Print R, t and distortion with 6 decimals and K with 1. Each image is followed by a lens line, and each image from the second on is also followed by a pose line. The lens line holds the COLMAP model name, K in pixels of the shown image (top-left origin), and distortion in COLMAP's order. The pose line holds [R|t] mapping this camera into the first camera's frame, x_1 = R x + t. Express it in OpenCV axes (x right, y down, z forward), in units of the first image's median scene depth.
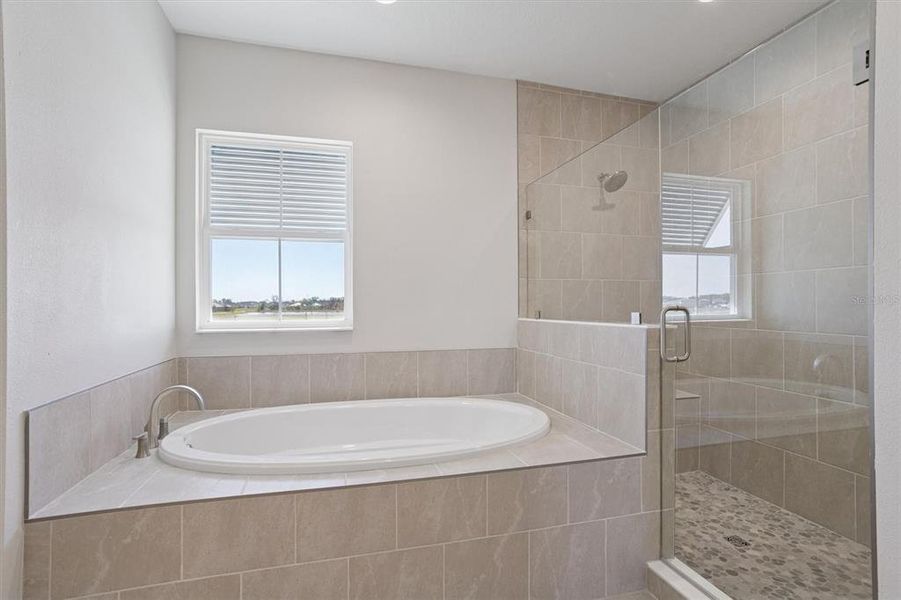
lens RADIAL K [[450.1, 0, 456.9], [0, 450.1, 301.9], [0, 0, 1]] dist [-0.048877, 0.028466]
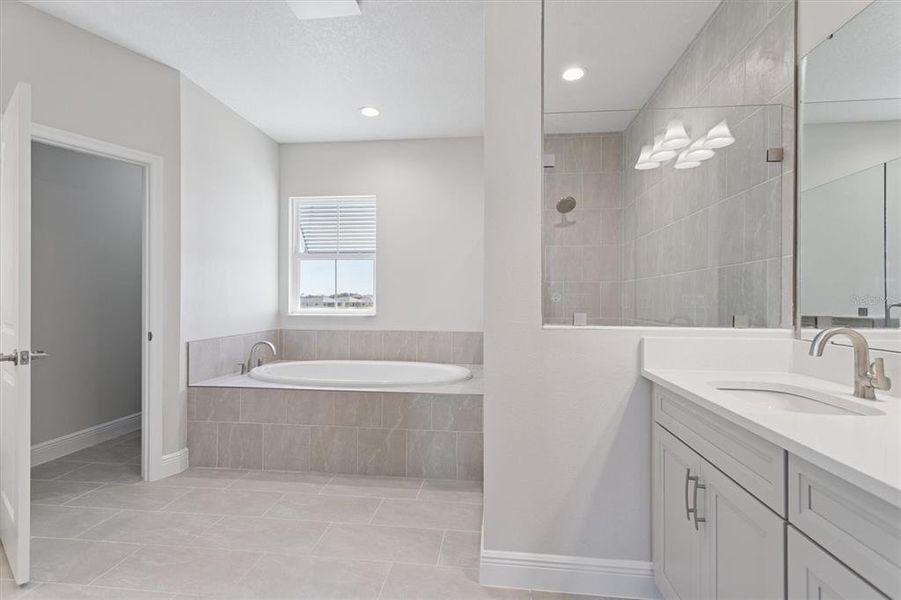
lens RADIAL K [[435.1, 0, 446.1], [0, 435.1, 299.0], [0, 0, 1]] dist [0.002818, 0.000555]
pose [[0.927539, 0.005787, -0.373681, 0.604506], [-0.004485, 0.999980, 0.004354, -0.005350], [0.373699, -0.002363, 0.927547, -0.342090]]
